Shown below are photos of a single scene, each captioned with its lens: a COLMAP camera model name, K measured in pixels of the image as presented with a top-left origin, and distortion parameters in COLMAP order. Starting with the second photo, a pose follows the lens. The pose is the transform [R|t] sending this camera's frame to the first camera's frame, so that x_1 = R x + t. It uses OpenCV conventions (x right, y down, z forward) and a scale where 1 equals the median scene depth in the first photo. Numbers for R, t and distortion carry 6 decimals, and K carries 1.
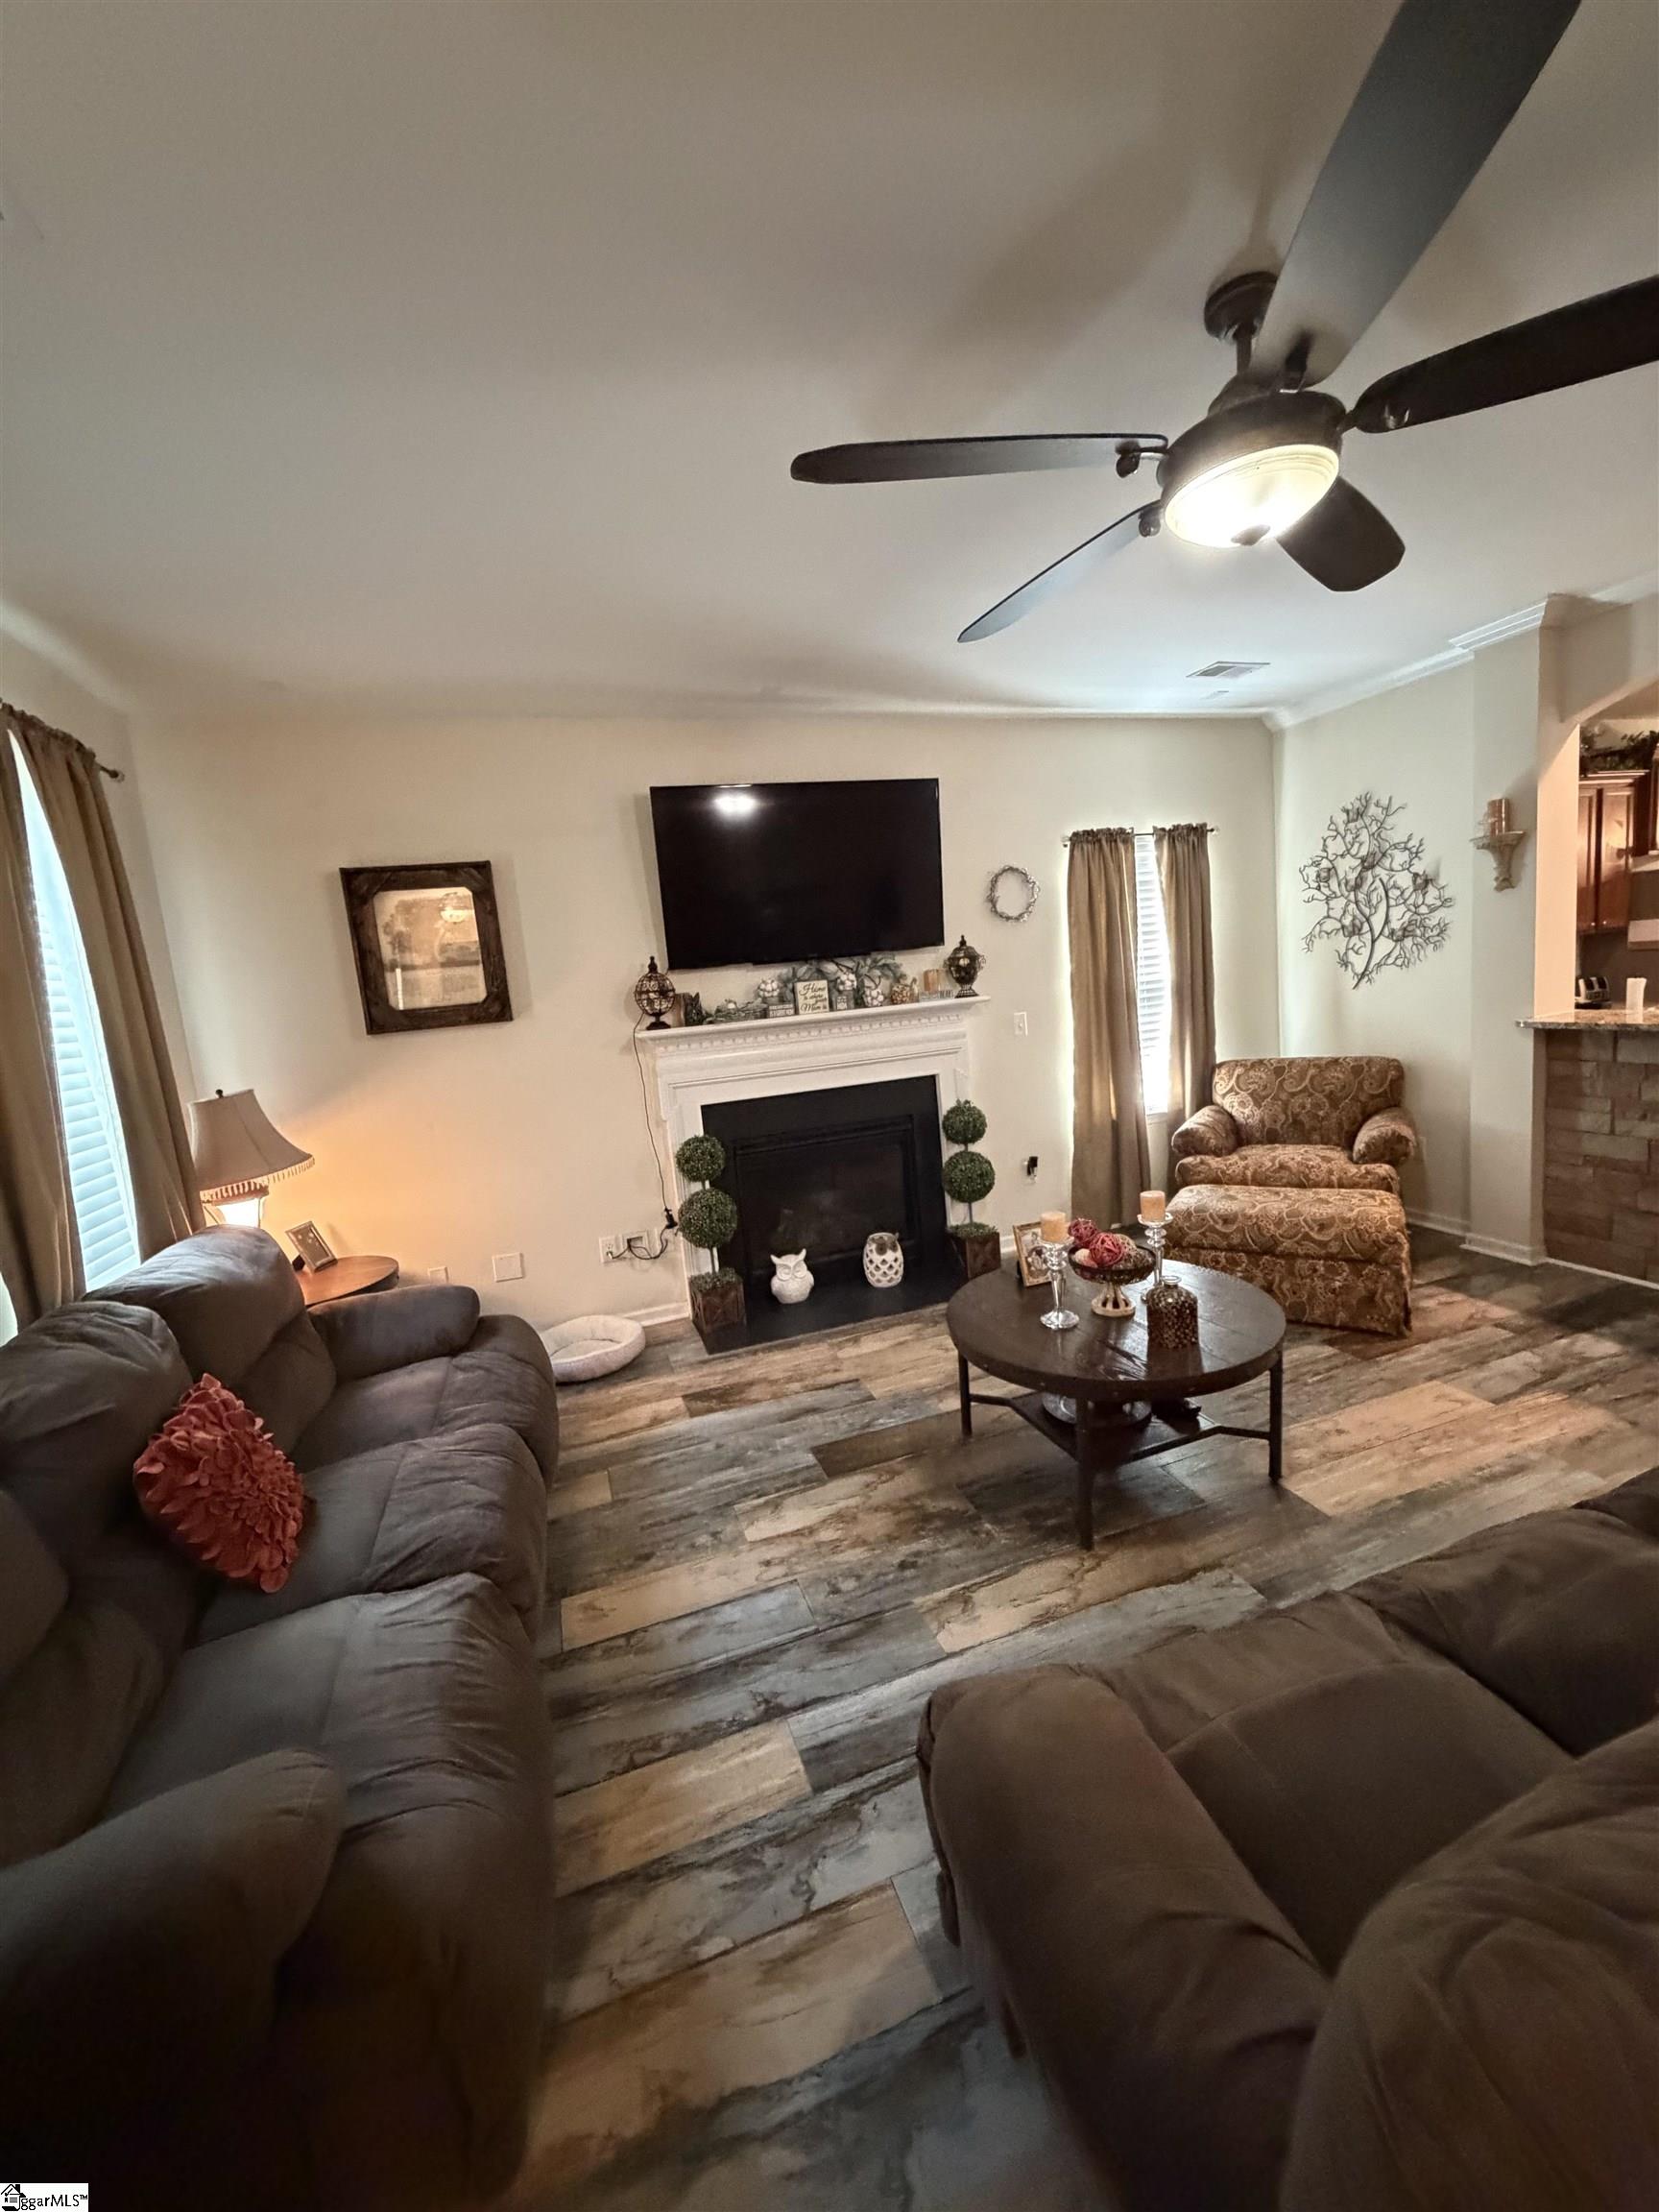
lens RADIAL K [[890.6, 0, 831.8], [0, 890.6, 1098.3], [0, 0, 1]] dist [-0.001276, 0.000545]
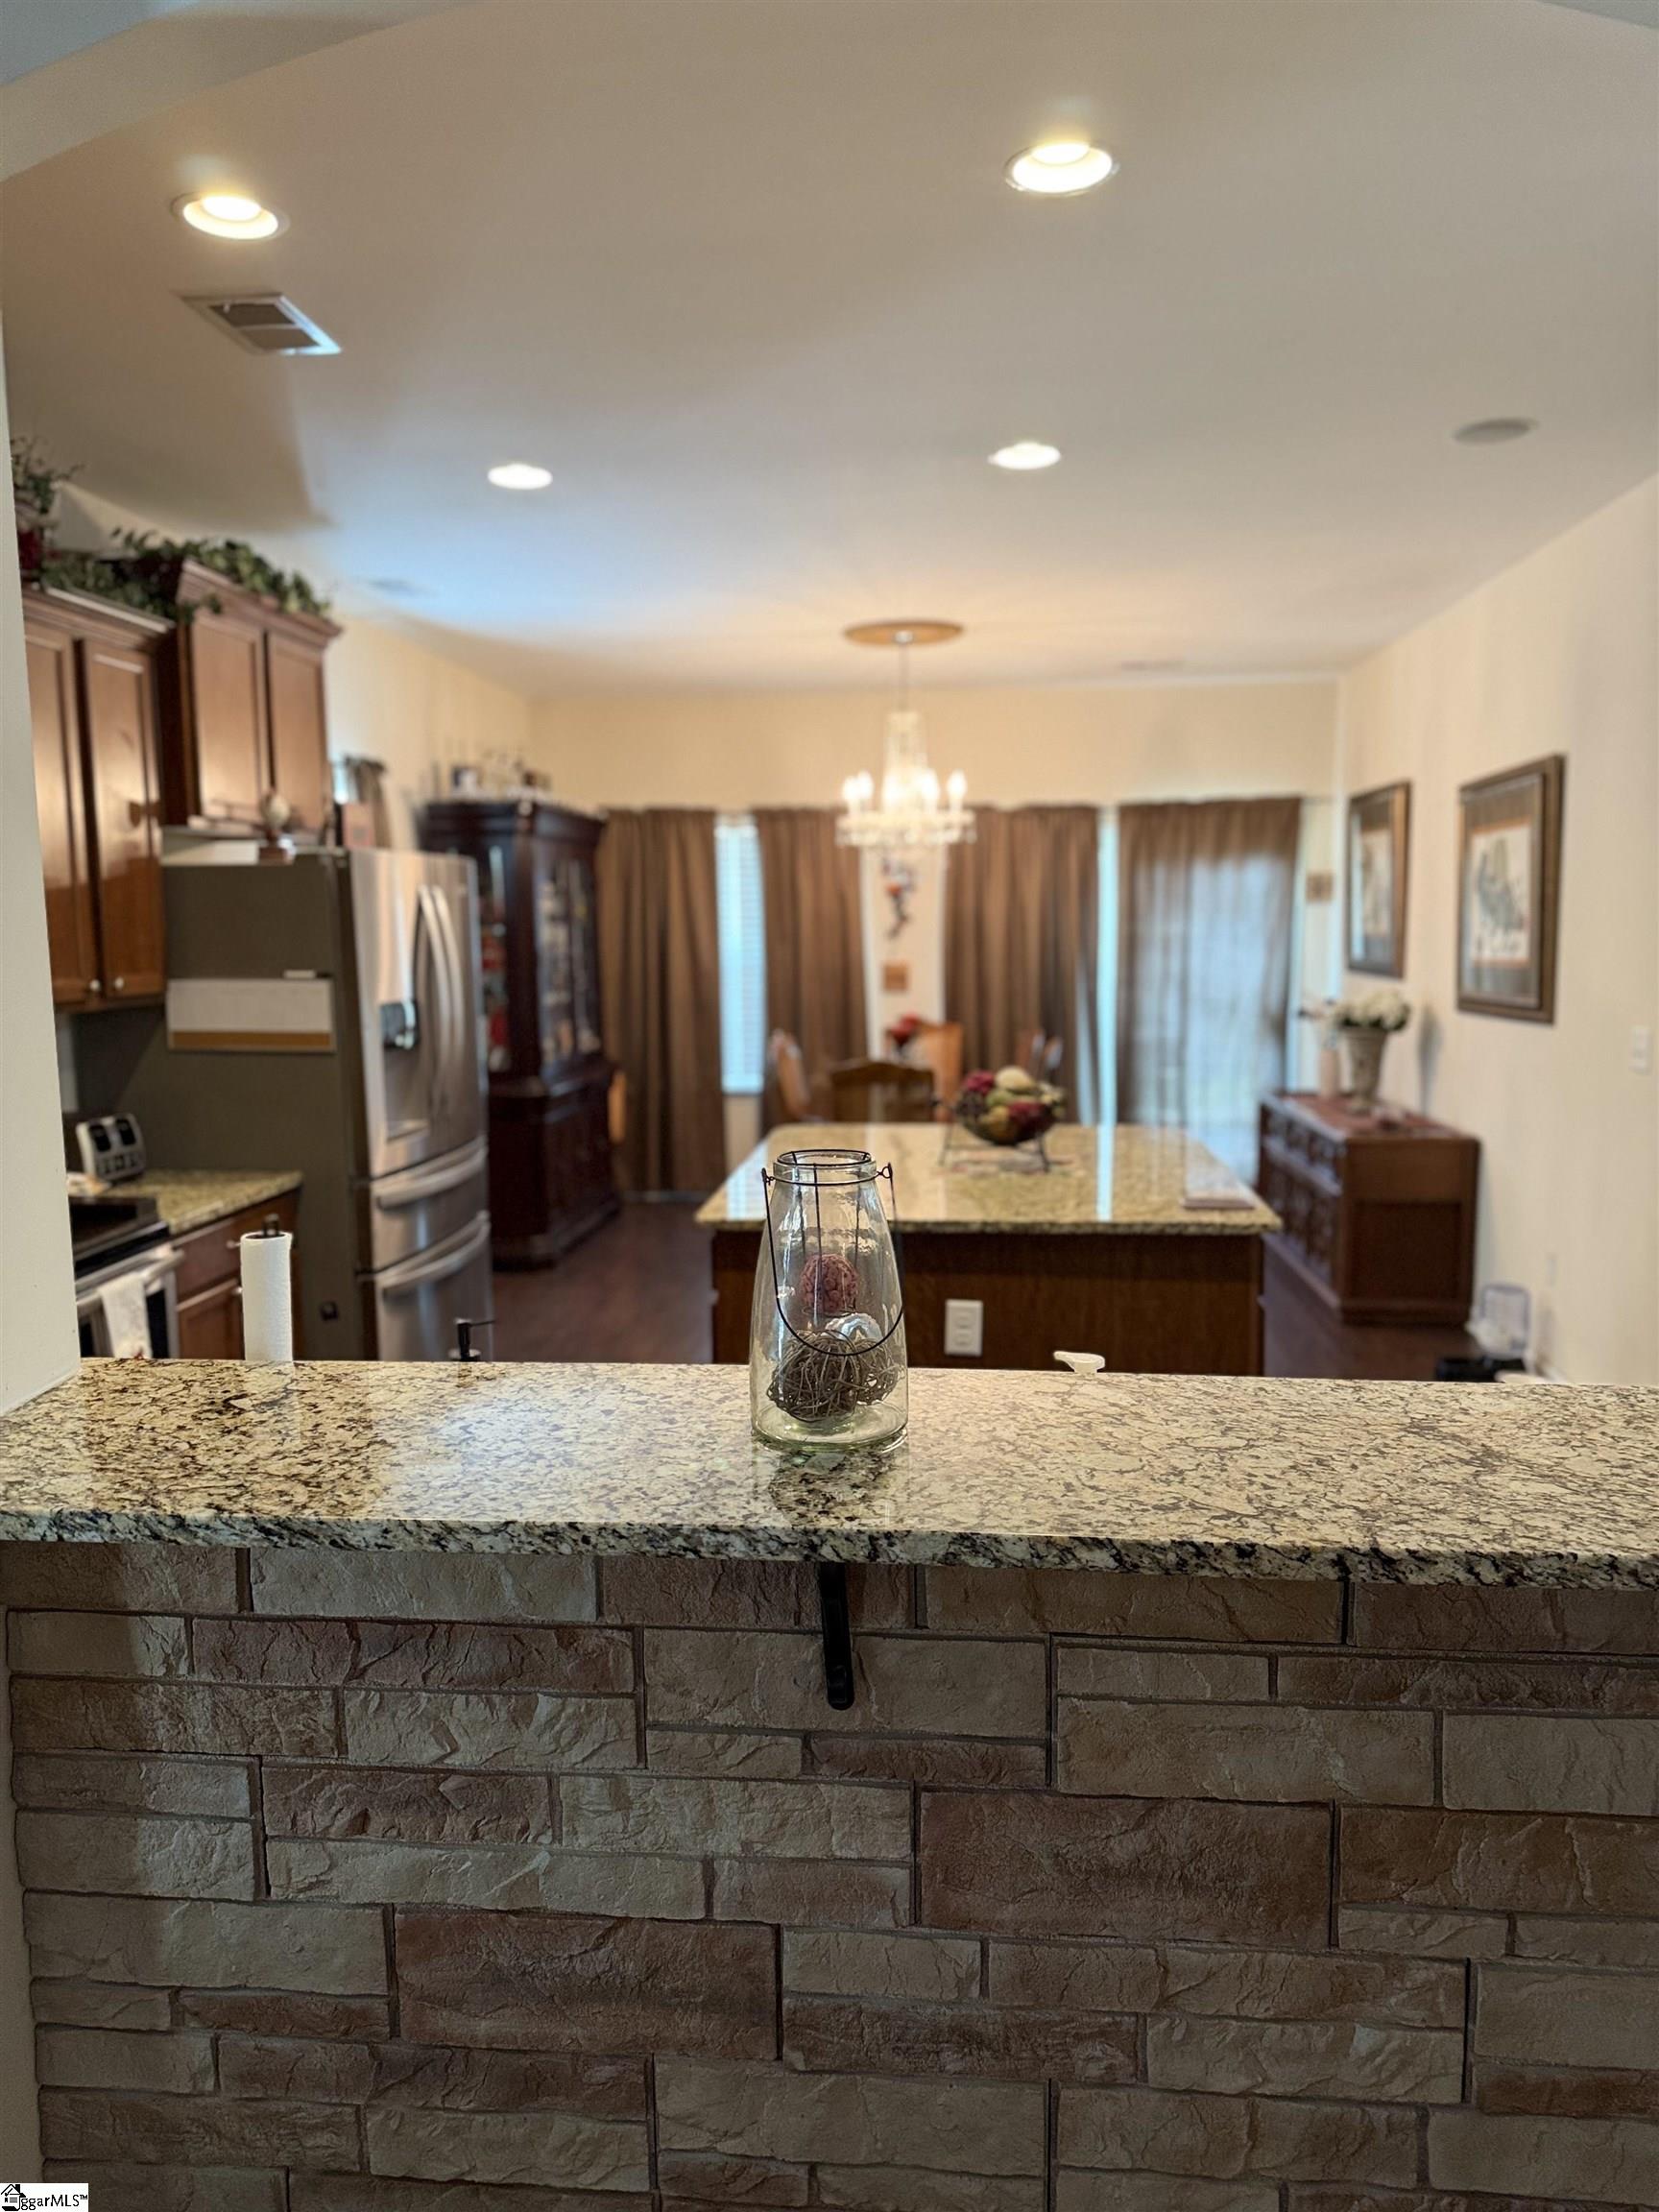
lens RADIAL K [[1573.0, 0, 826.7], [0, 1573.0, 1101.3], [0, 0, 1]] dist [0.040355, -0.055598]
pose [[0.415594, -0.027080, 0.909147, 0.368052], [0.097457, 0.995128, -0.014909, -0.106465], [-0.904314, 0.094799, 0.416208, 0.439277]]
